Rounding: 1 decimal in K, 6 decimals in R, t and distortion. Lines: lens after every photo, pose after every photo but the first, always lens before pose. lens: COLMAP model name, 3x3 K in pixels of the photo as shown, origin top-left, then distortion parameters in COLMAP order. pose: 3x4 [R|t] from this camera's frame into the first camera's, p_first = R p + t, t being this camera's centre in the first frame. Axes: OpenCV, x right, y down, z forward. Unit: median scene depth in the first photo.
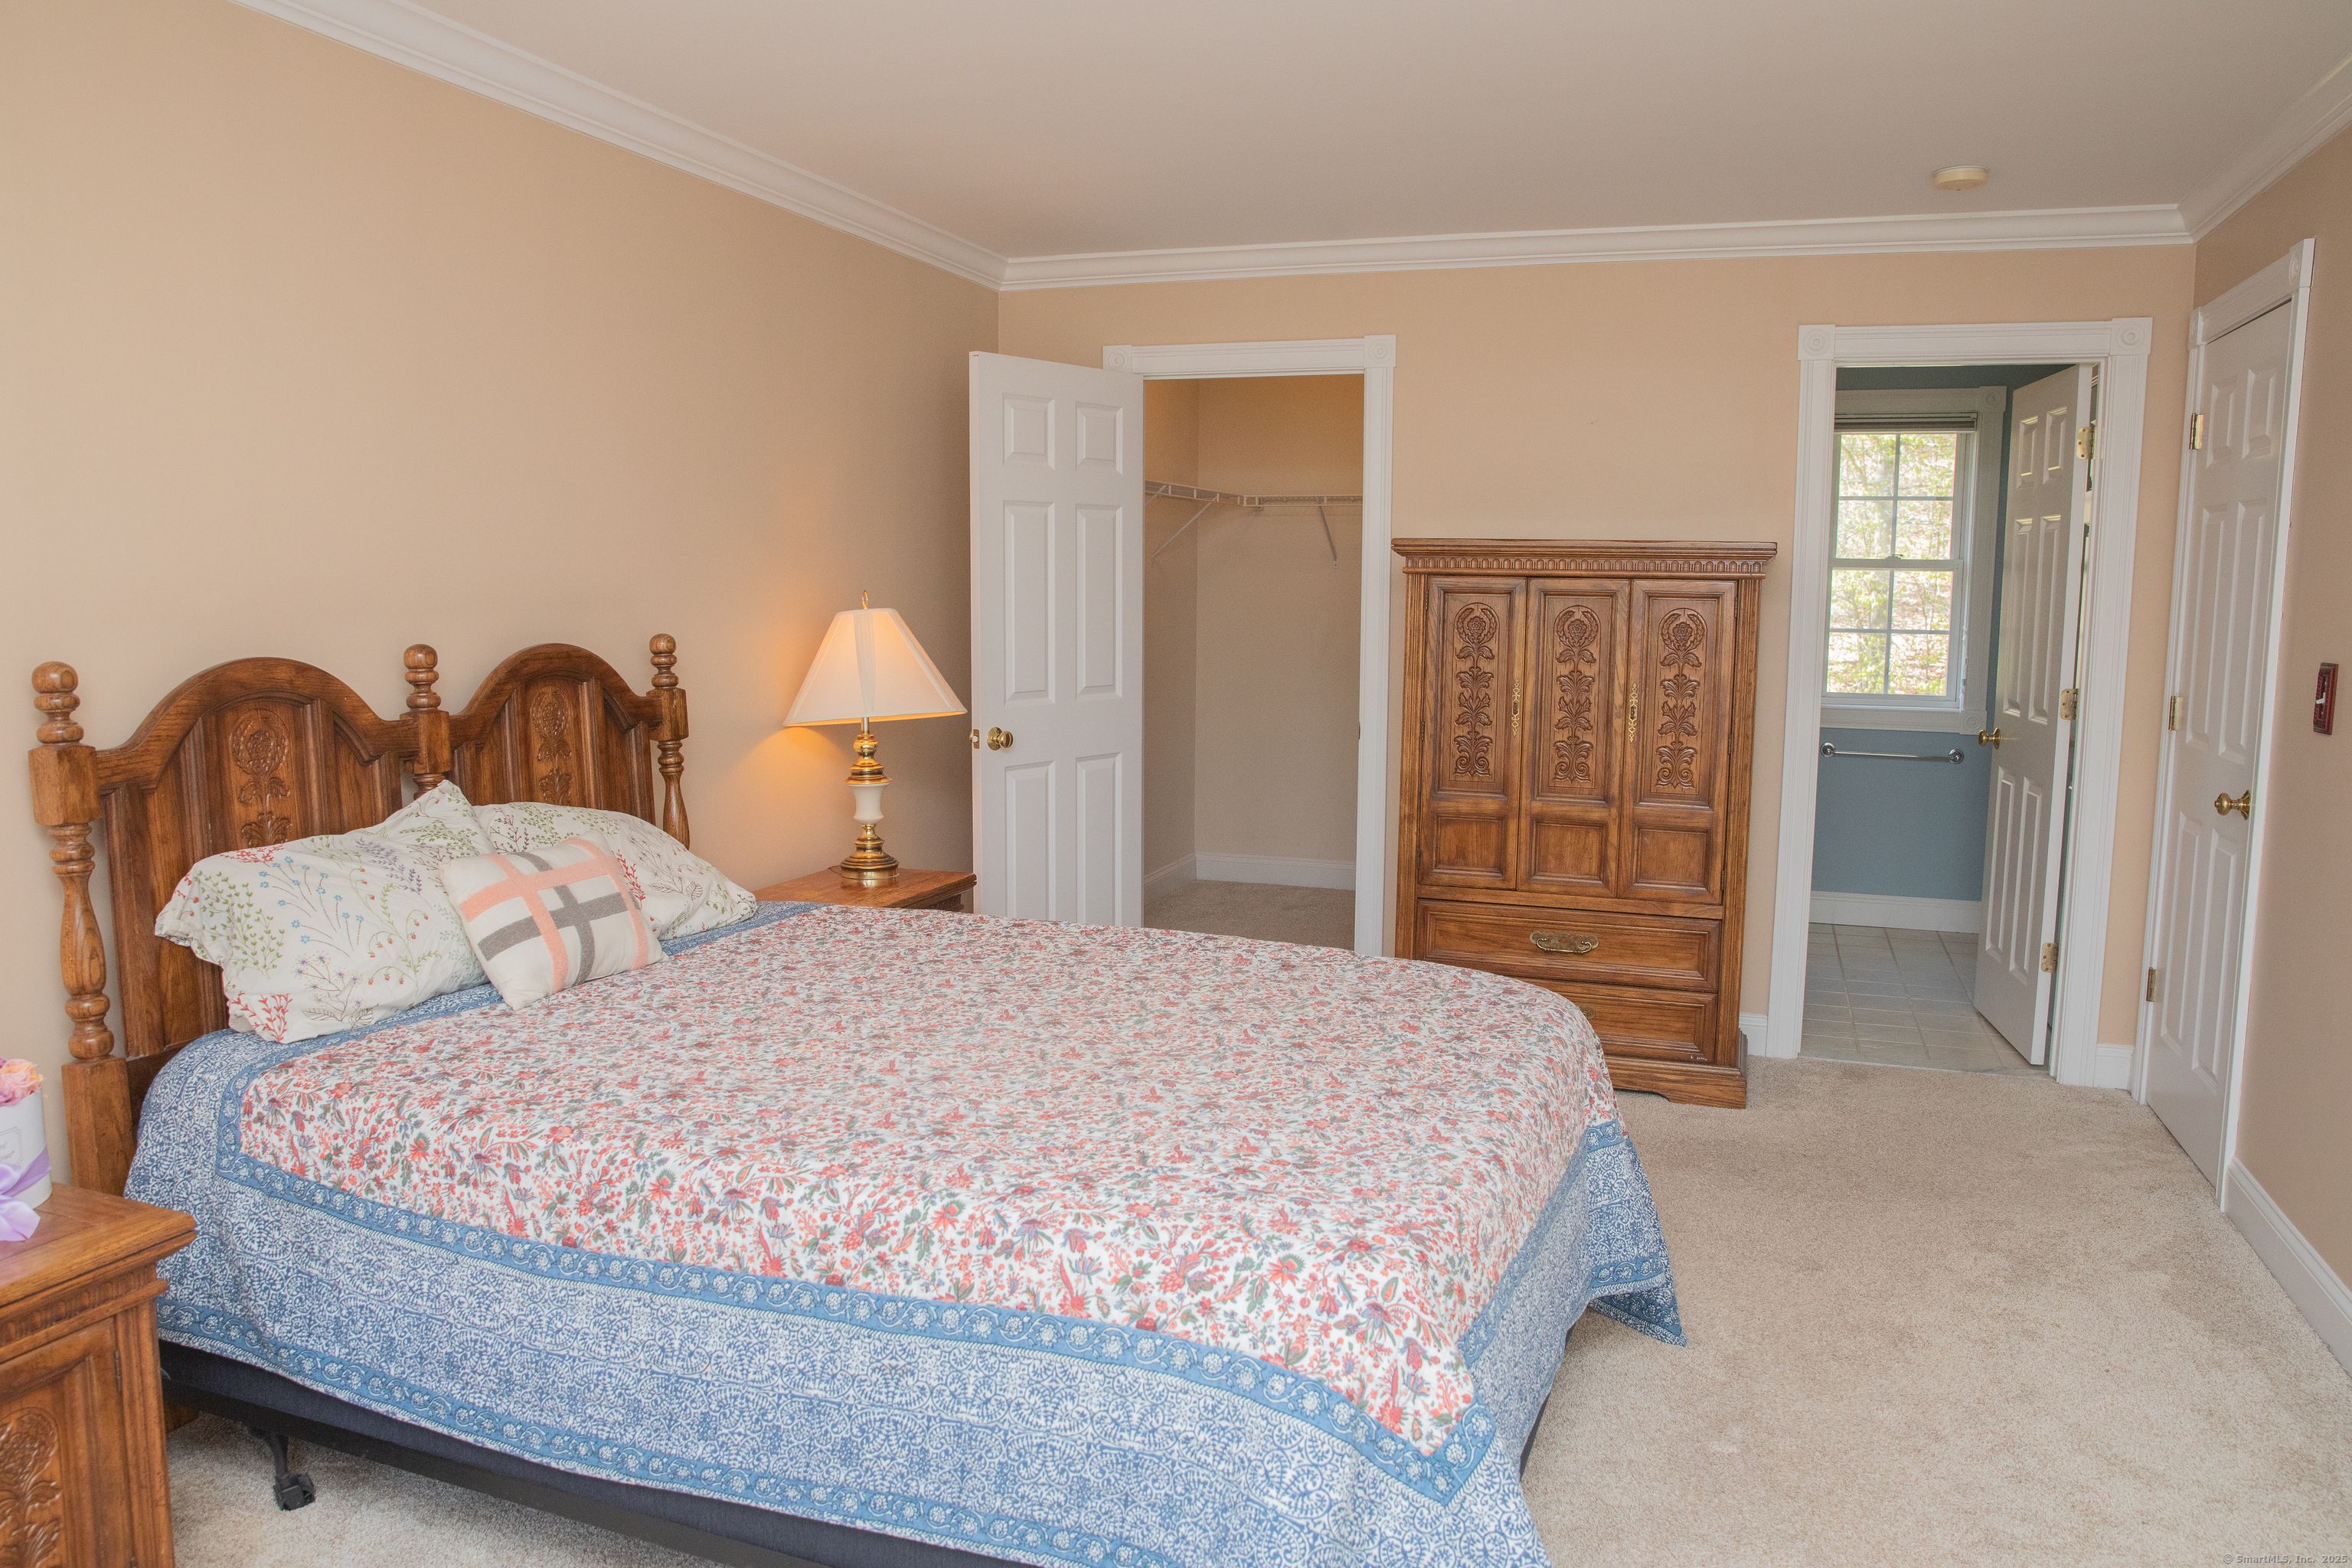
lens RADIAL K [[1606.8, 0, 1186.5], [0, 1606.8, 783.3], [0, 0, 1]] dist [-0.111853, 0.087179]
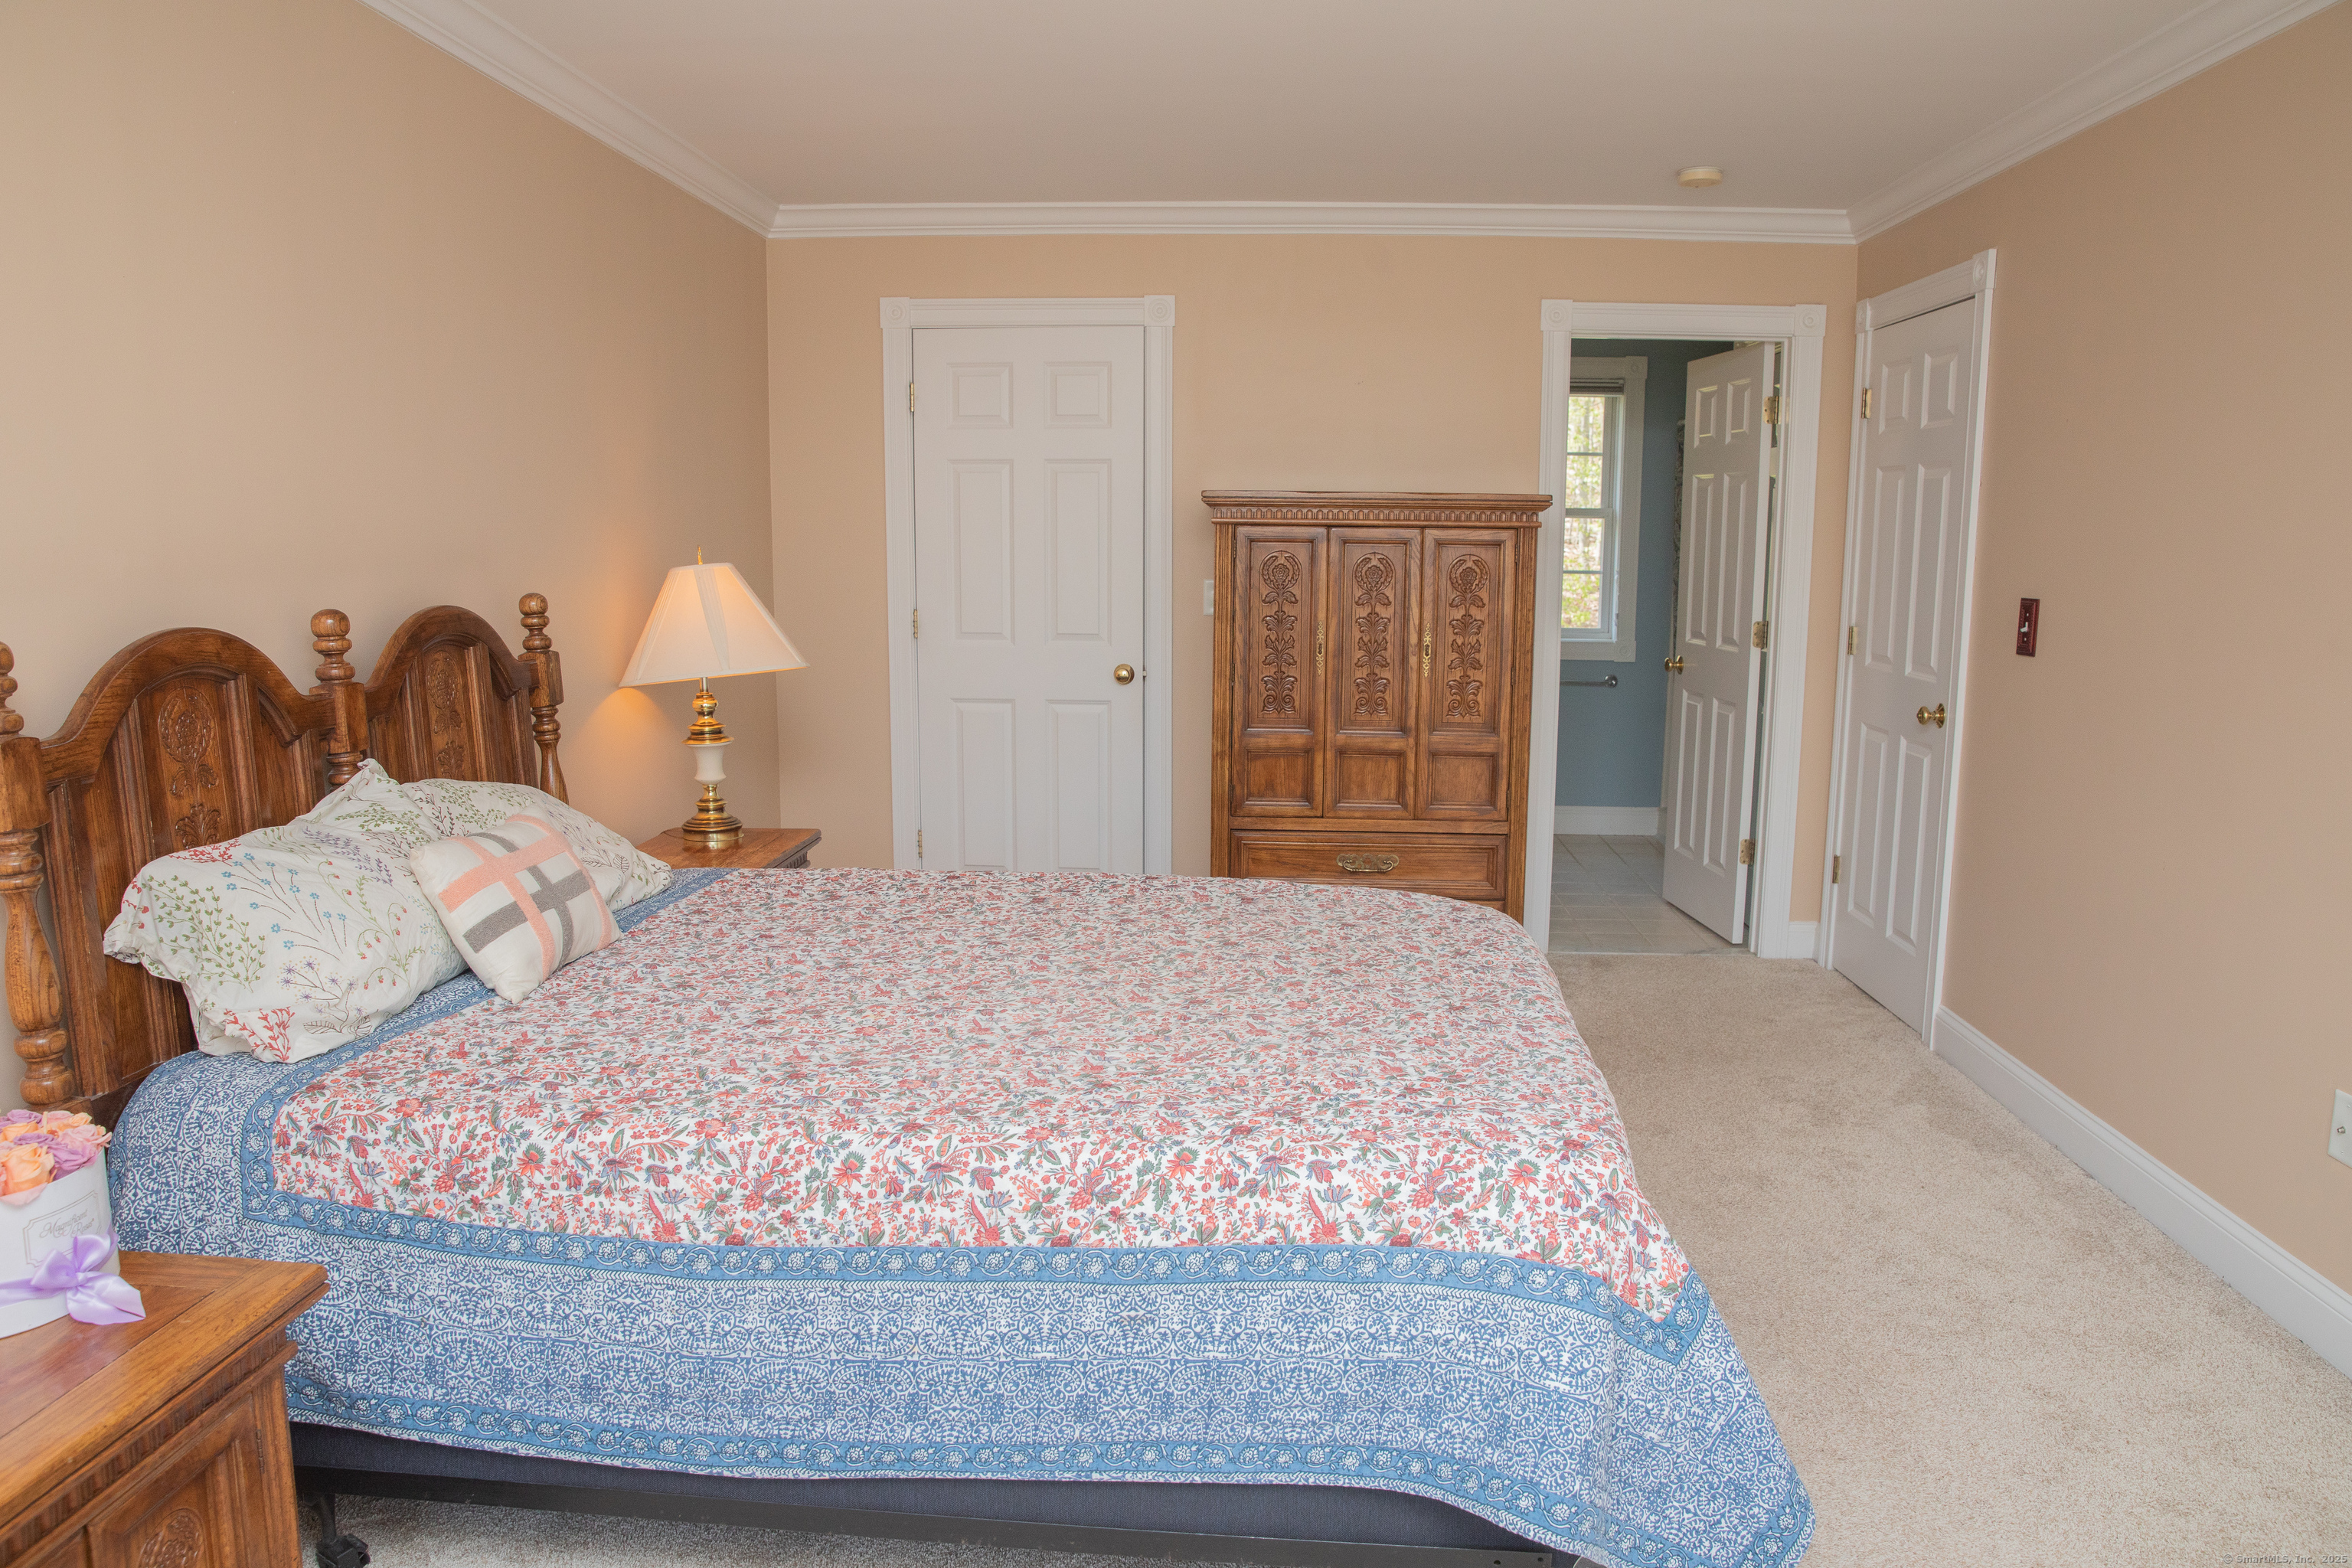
lens RADIAL K [[1536.2, 0, 1186.9], [0, 1536.2, 772.3], [0, 0, 1]] dist [-0.110279, 0.090602]
pose [[0.962000, -0.045456, 0.269240, -0.338476], [0.036563, 0.998610, 0.037954, -0.013238], [-0.270591, -0.026668, 0.962325, 0.054669]]
